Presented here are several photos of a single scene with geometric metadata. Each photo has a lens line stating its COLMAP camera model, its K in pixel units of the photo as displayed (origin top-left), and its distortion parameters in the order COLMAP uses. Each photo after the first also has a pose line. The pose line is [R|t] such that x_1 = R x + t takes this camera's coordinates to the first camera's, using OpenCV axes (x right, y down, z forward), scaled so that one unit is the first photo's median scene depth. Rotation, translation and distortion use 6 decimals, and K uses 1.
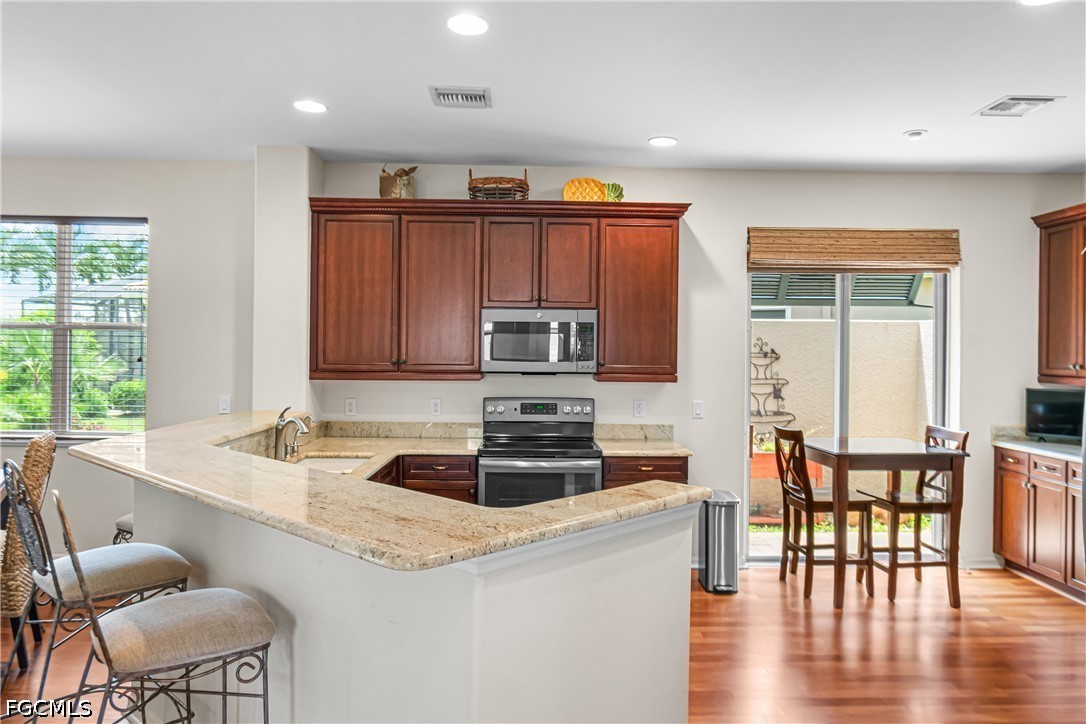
lens RADIAL K [[749.8, 0, 543.4], [0, 749.8, 342.5], [0, 0, 1]] dist [0.000993, -0.000987]
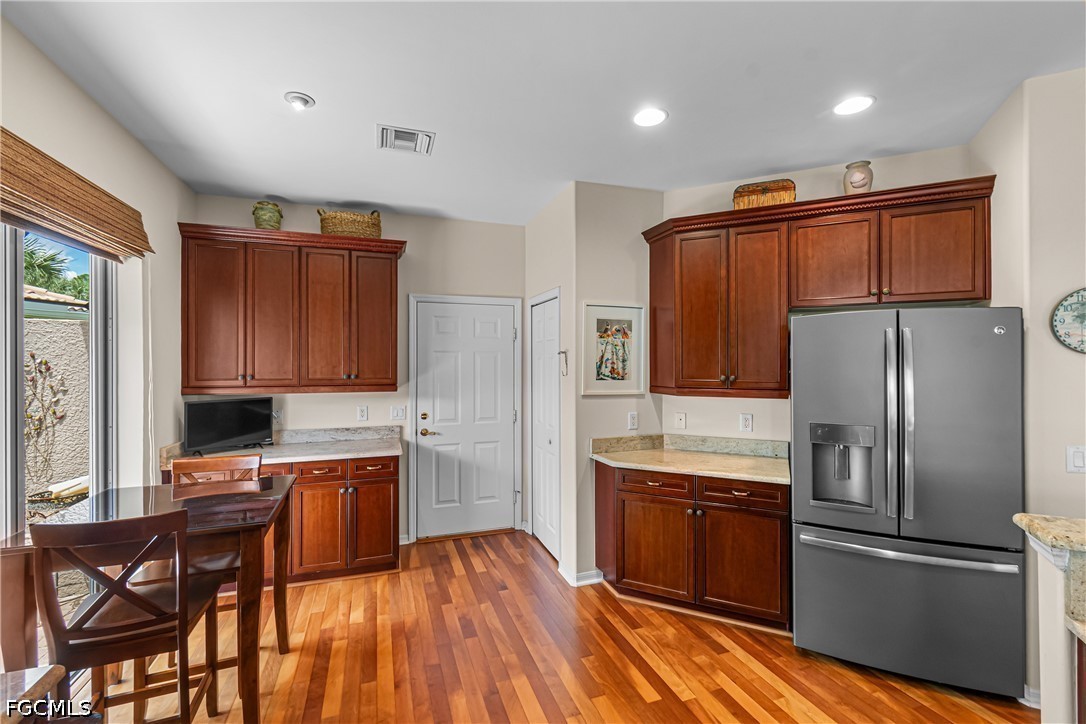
lens RADIAL K [[476.3, 0, 543.0], [0, 476.3, 362.0], [0, 0, 1]] dist [0.001793, 0.000127]
pose [[-0.312203, -0.008460, 0.949978, -0.072848], [-0.012556, 0.999910, 0.004778, 0.001989], [-0.949933, -0.010437, -0.312281, 0.801766]]
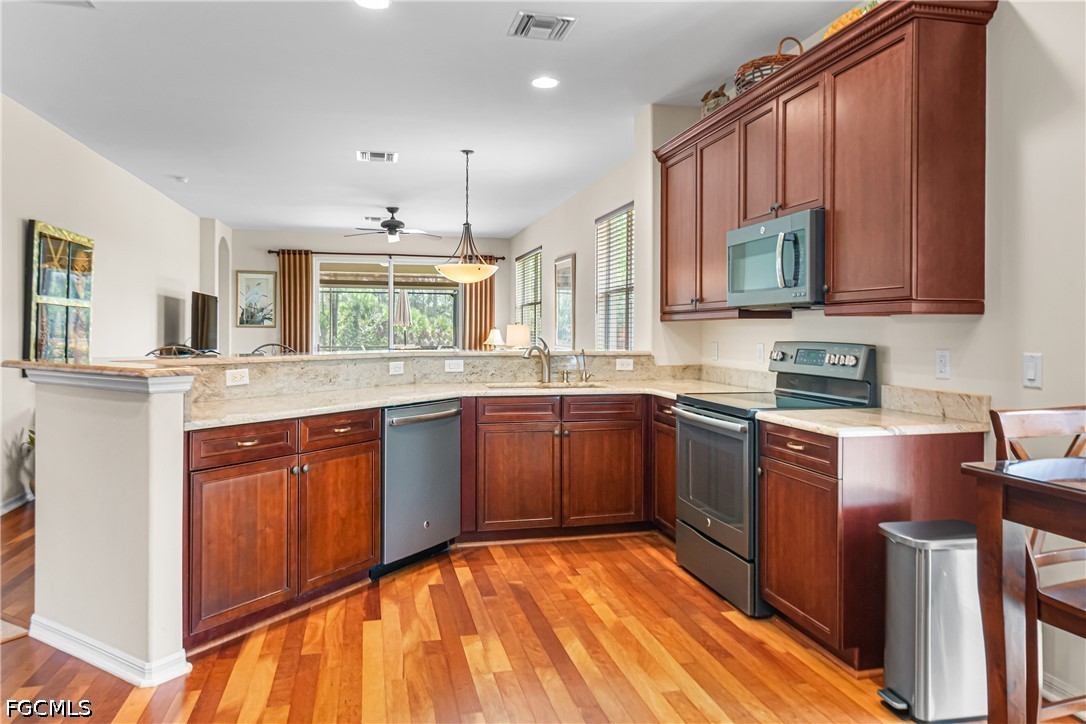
lens RADIAL K [[724.7, 0, 546.9], [0, 724.7, 335.7], [0, 0, 1]] dist [-0.003617, 0.003742]
pose [[0.214414, -0.000790, -0.976742, 0.645465], [0.008878, 0.999960, 0.001140, 0.066467], [0.976702, -0.008916, 0.214413, 0.619523]]
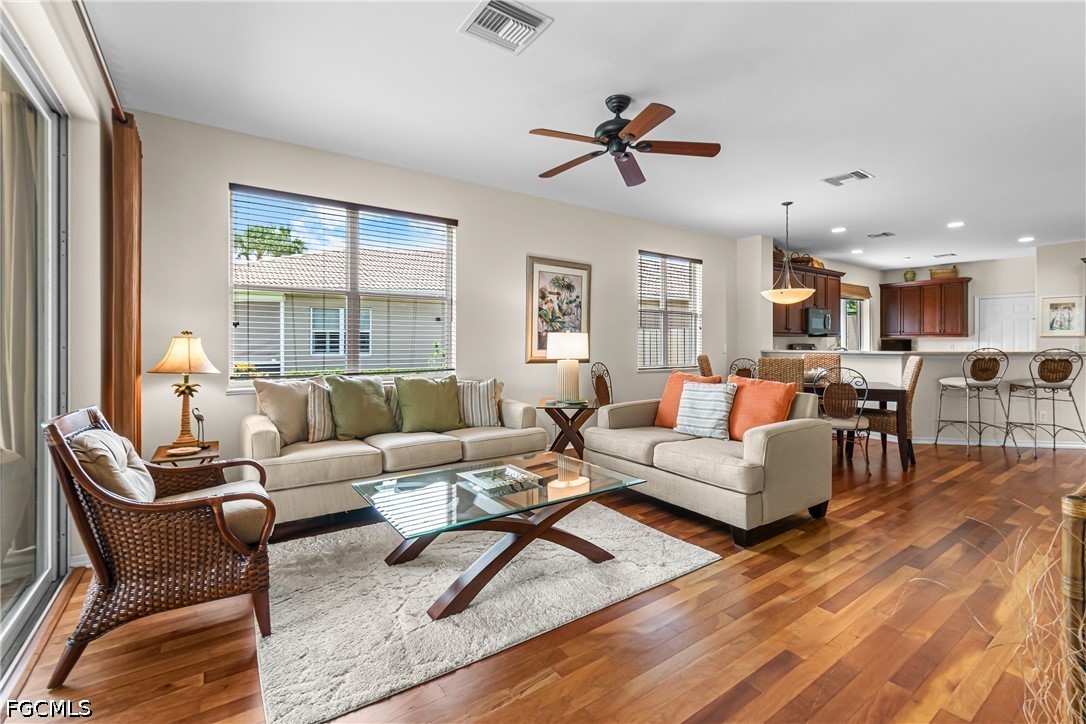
lens RADIAL K [[477.5, 0, 547.0], [0, 477.5, 341.3], [0, 0, 1]] dist [0.001113, -0.000414]
pose [[0.823991, -0.007483, 0.566554, -1.714318], [0.001108, 0.999932, 0.011596, 0.046355], [-0.566602, -0.008928, 0.823943, 0.160655]]
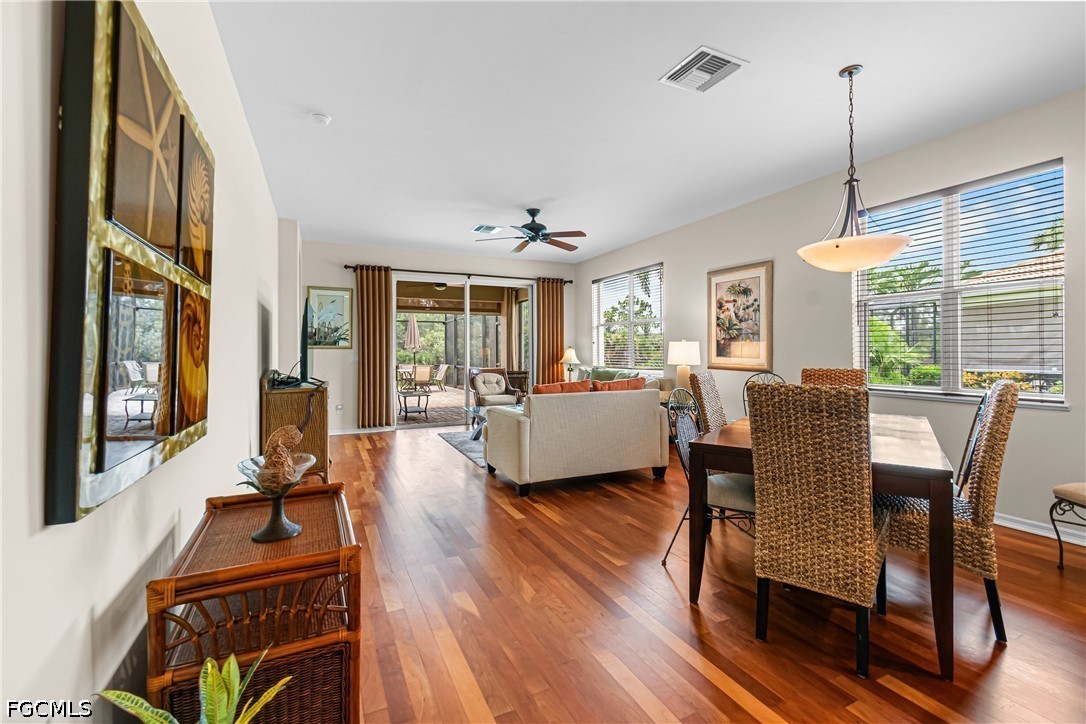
lens RADIAL K [[472.4, 0, 542.7], [0, 472.4, 353.0], [0, 0, 1]] dist [0.000692, -0.000086]
pose [[0.410377, -0.009451, -0.911867, -0.289579], [0.019127, 0.999816, -0.001755, 0.062436], [0.911715, -0.016721, 0.410482, 0.204844]]
